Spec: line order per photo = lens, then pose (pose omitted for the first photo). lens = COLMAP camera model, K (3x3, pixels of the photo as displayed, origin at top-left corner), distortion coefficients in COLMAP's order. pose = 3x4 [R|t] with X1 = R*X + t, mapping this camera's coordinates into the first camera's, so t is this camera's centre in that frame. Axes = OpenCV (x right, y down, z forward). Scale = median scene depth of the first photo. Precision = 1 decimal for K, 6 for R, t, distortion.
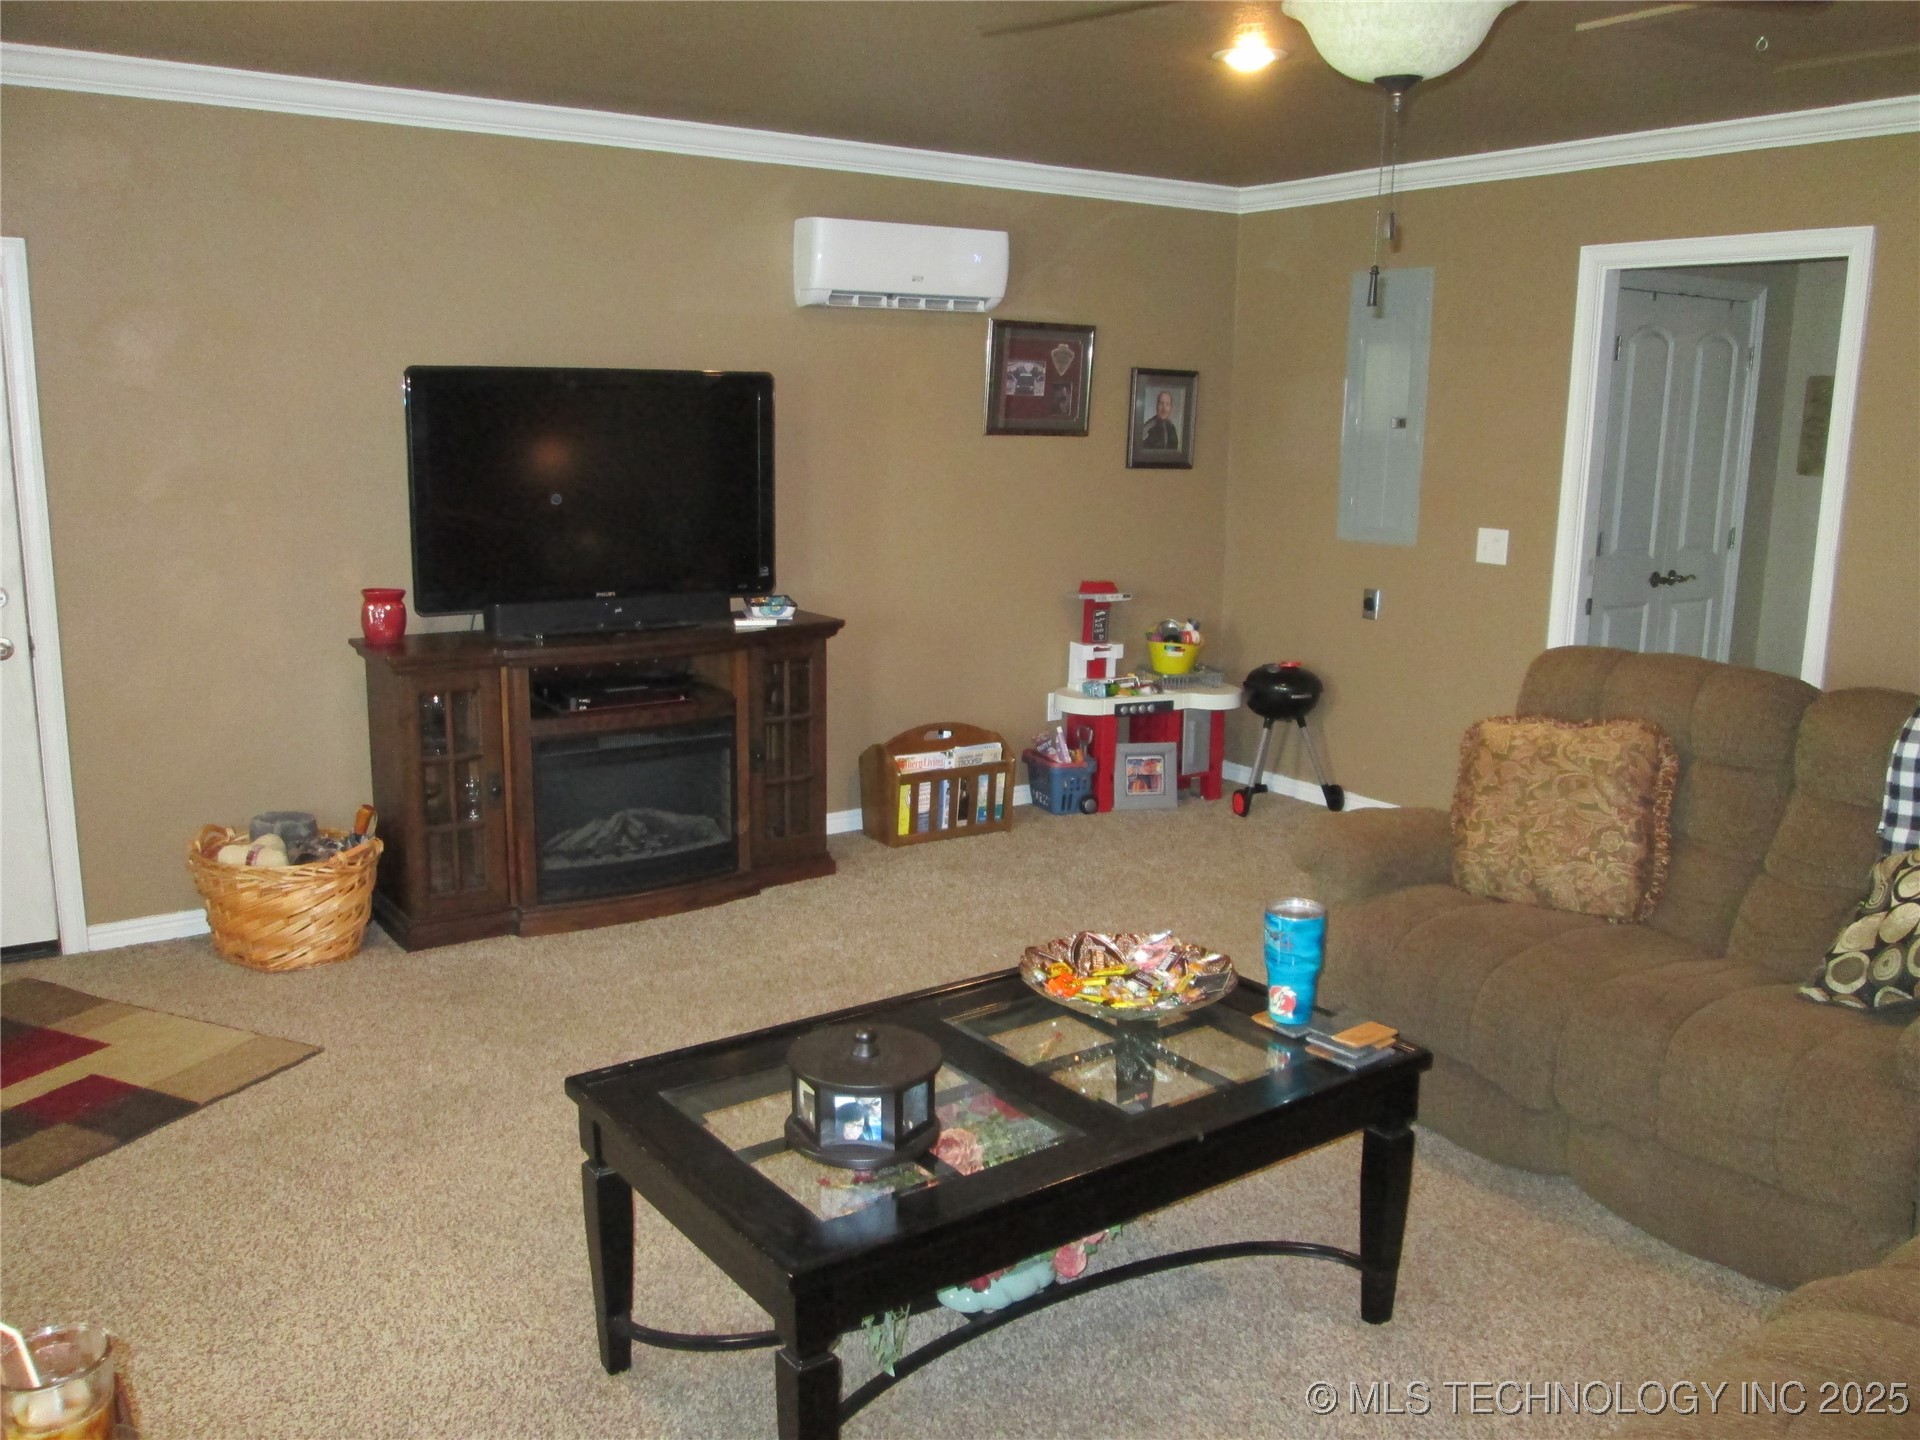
lens RADIAL K [[1595.8, 0, 949.1], [0, 1595.8, 726.2], [0, 0, 1]] dist [-0.061965, 0.032419]
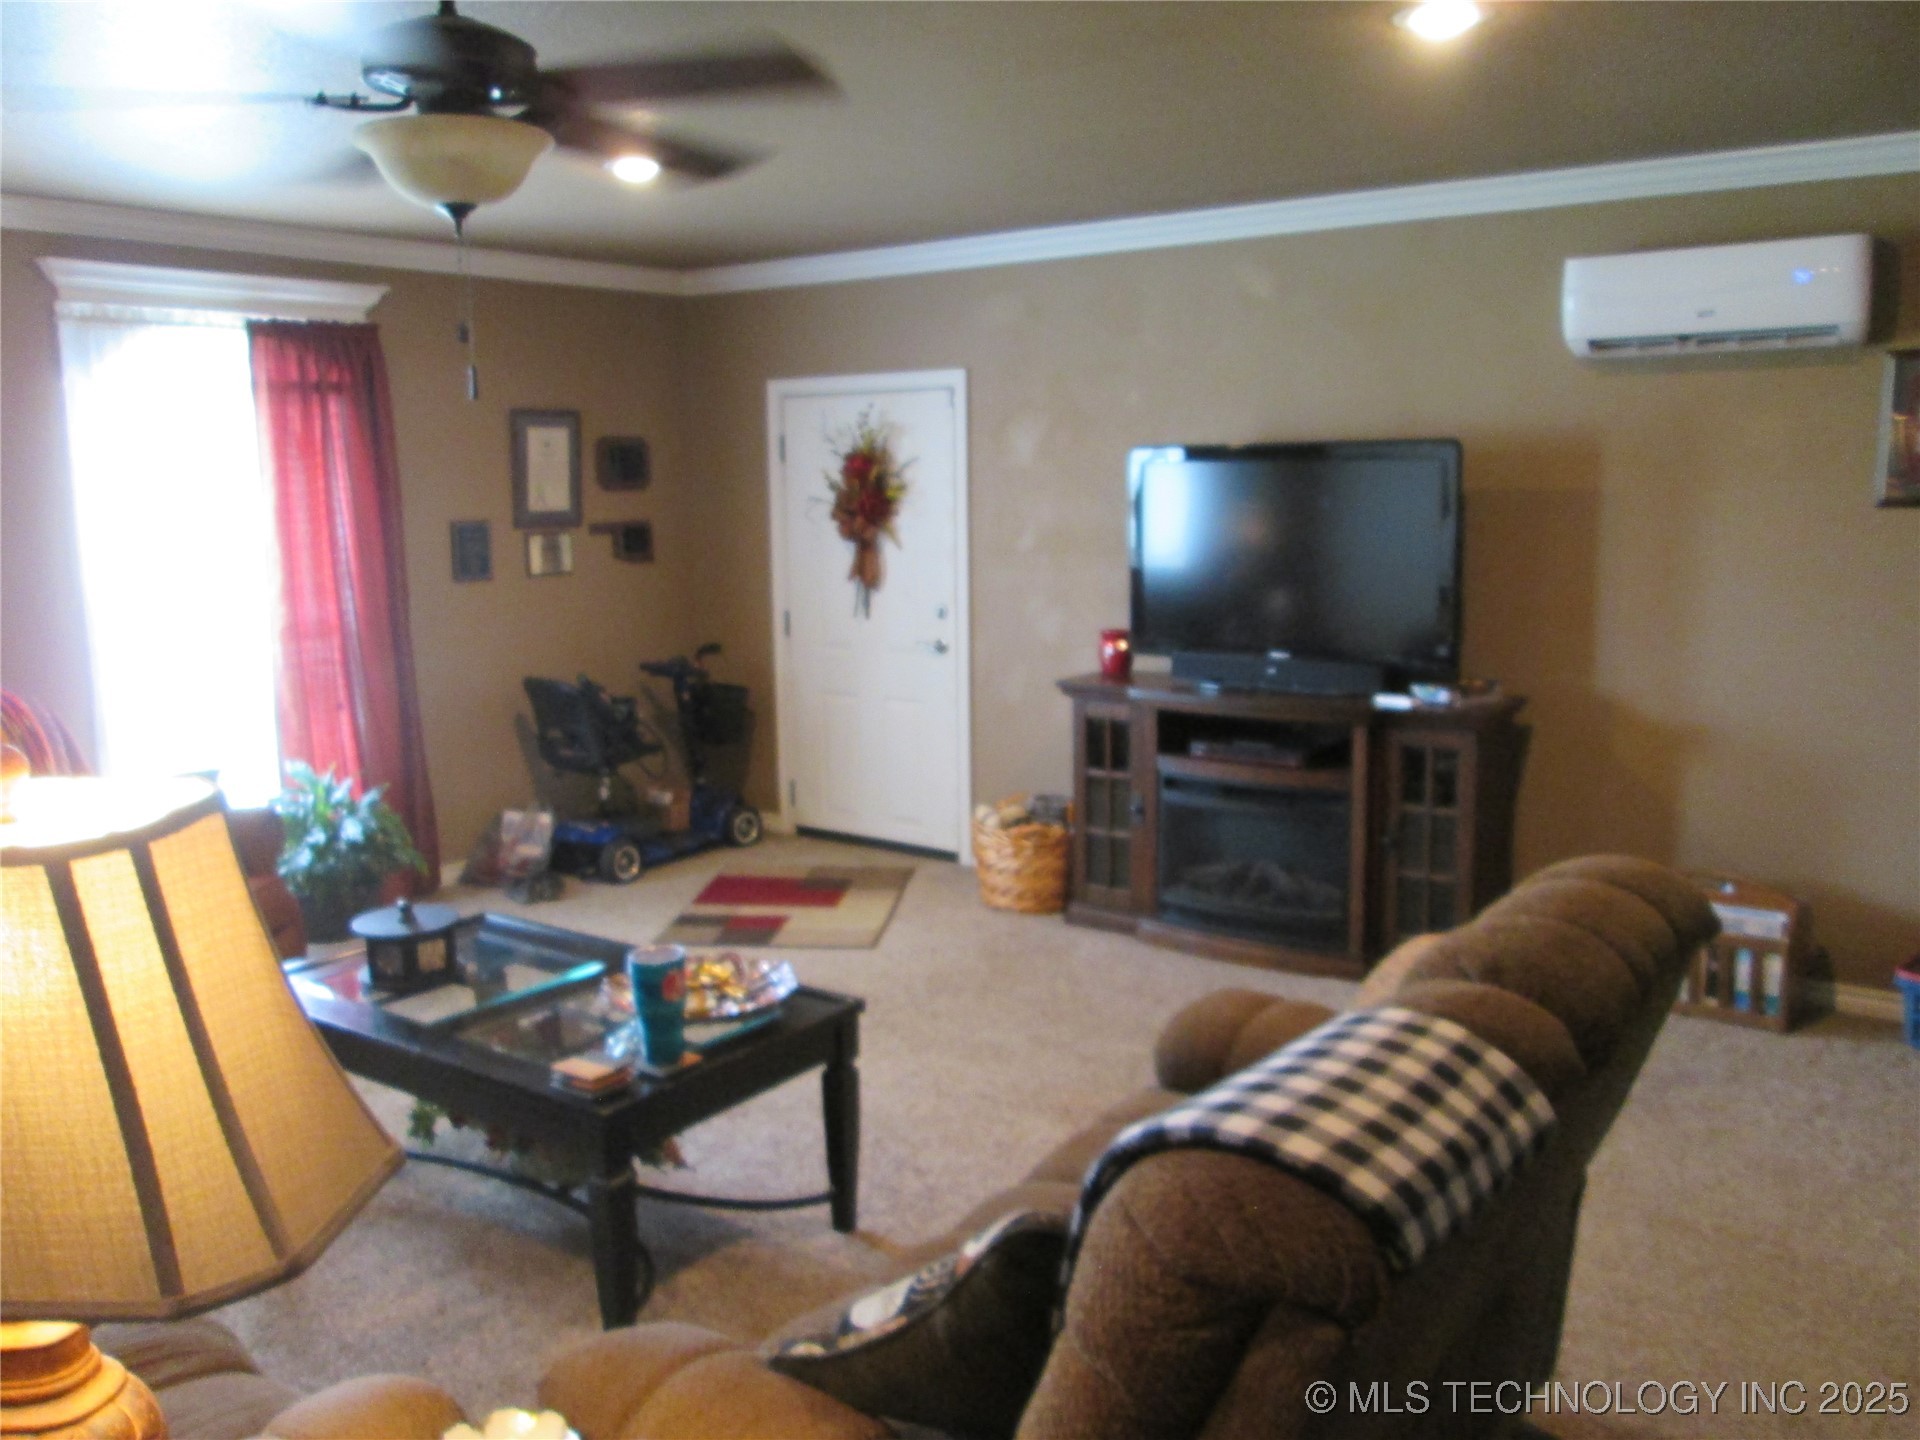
lens RADIAL K [[1595.8, 0, 959.5], [0, 1595.8, 729.0], [0, 0, 1]] dist [-0.061965, 0.032419]
pose [[0.315468, 0.136191, -0.939112, 0.741570], [-0.163974, 0.982584, 0.087413, -0.096379], [0.934662, 0.126414, 0.332306, 0.473465]]
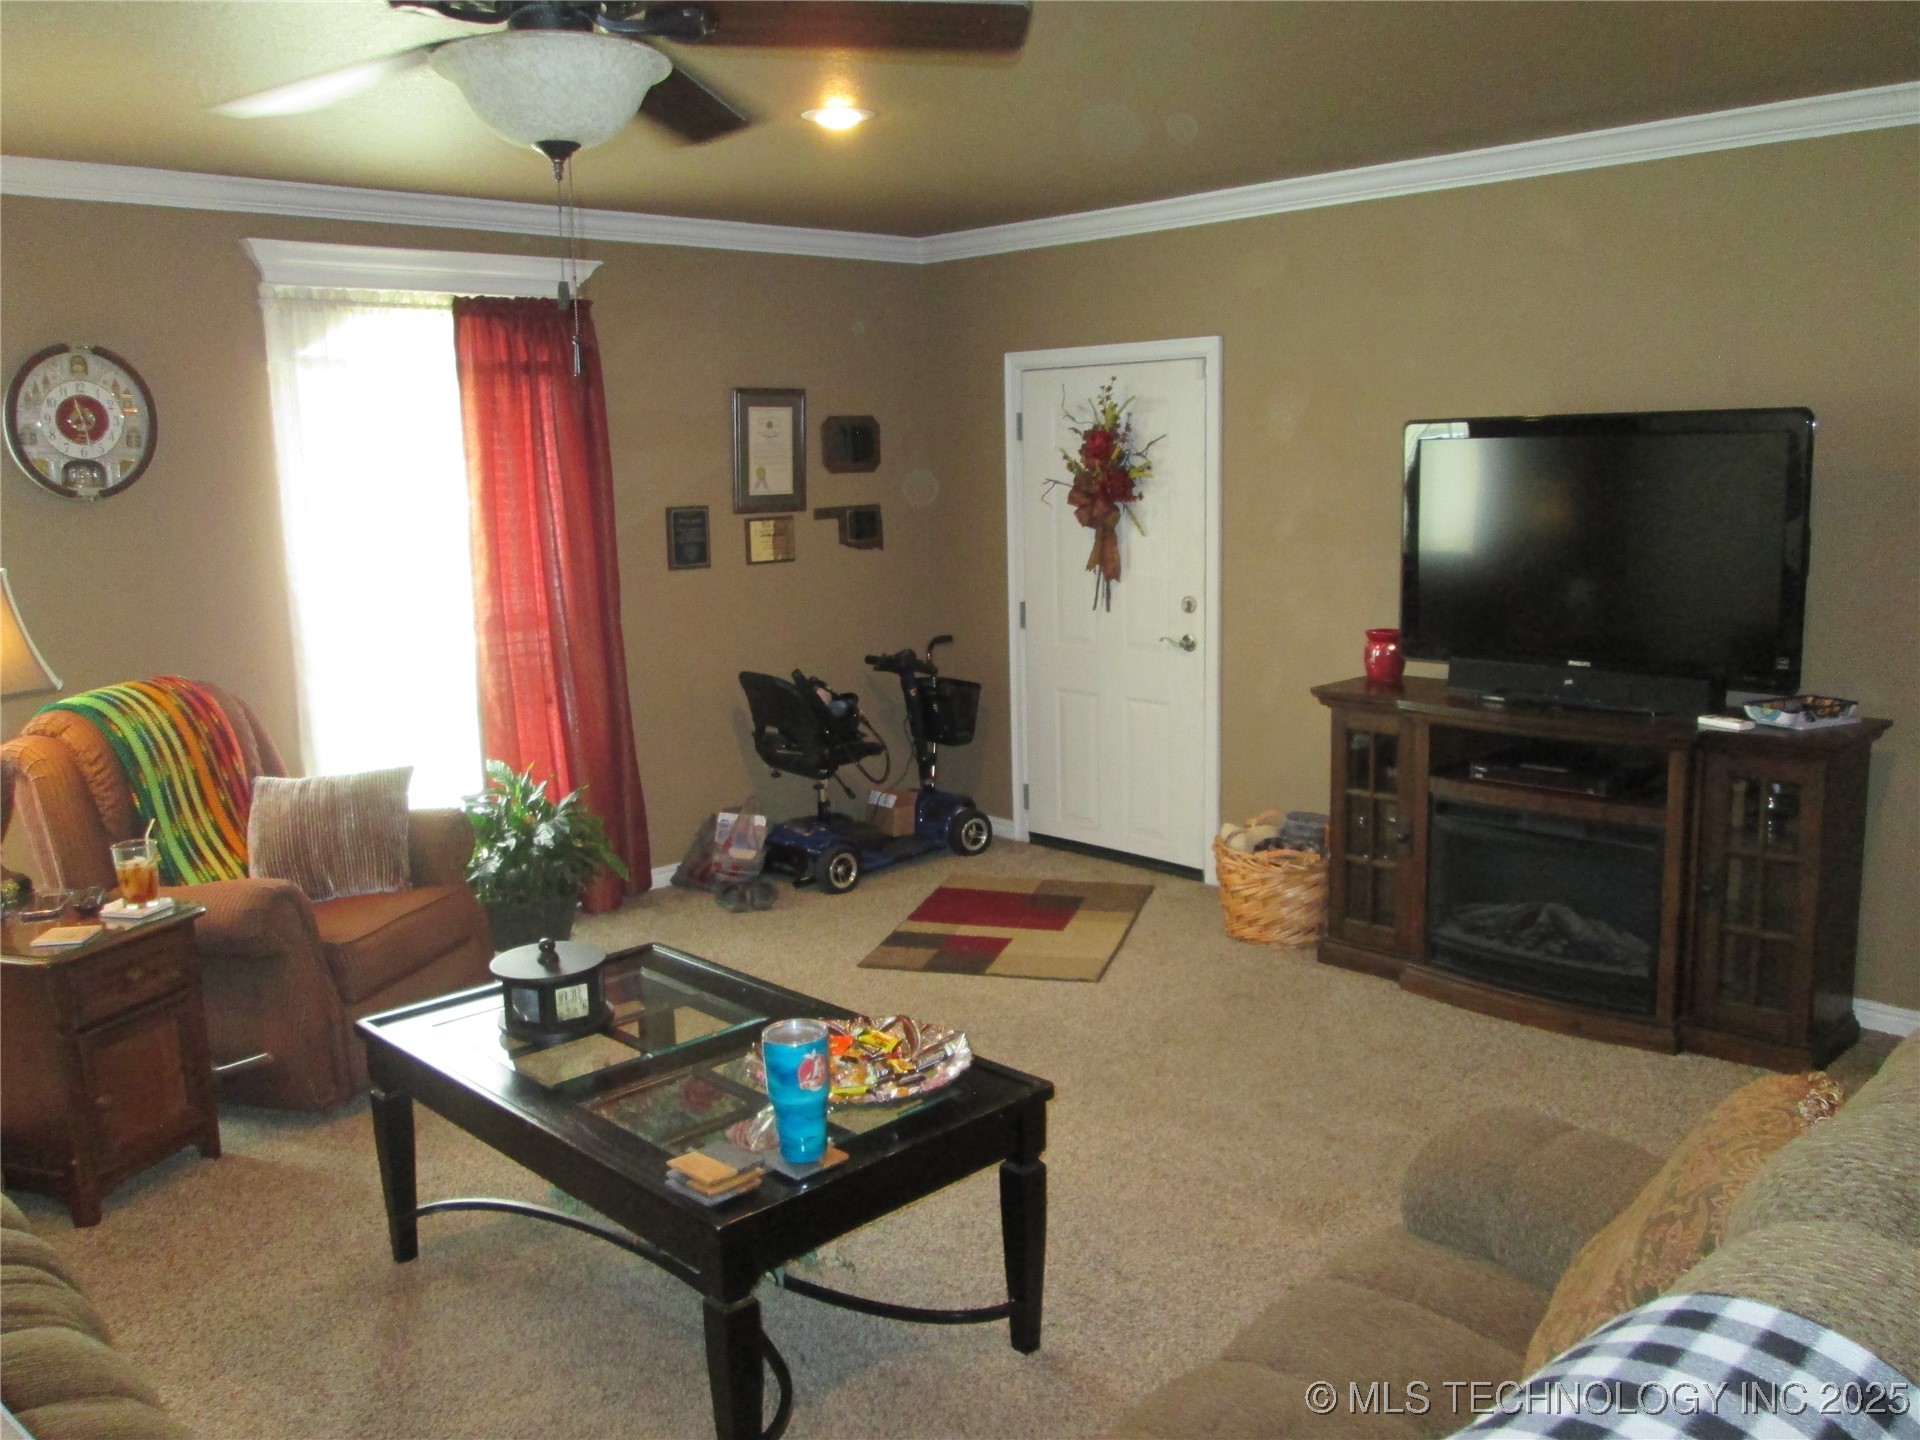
lens RADIAL K [[1595.8, 0, 943.2], [0, 1595.8, 712.0], [0, 0, 1]] dist [-0.061965, 0.032419]
pose [[0.136648, 0.145559, -0.979867, 0.638536], [-0.163444, 0.978902, 0.122622, -0.111696], [0.977043, 0.143397, 0.157556, 0.529923]]
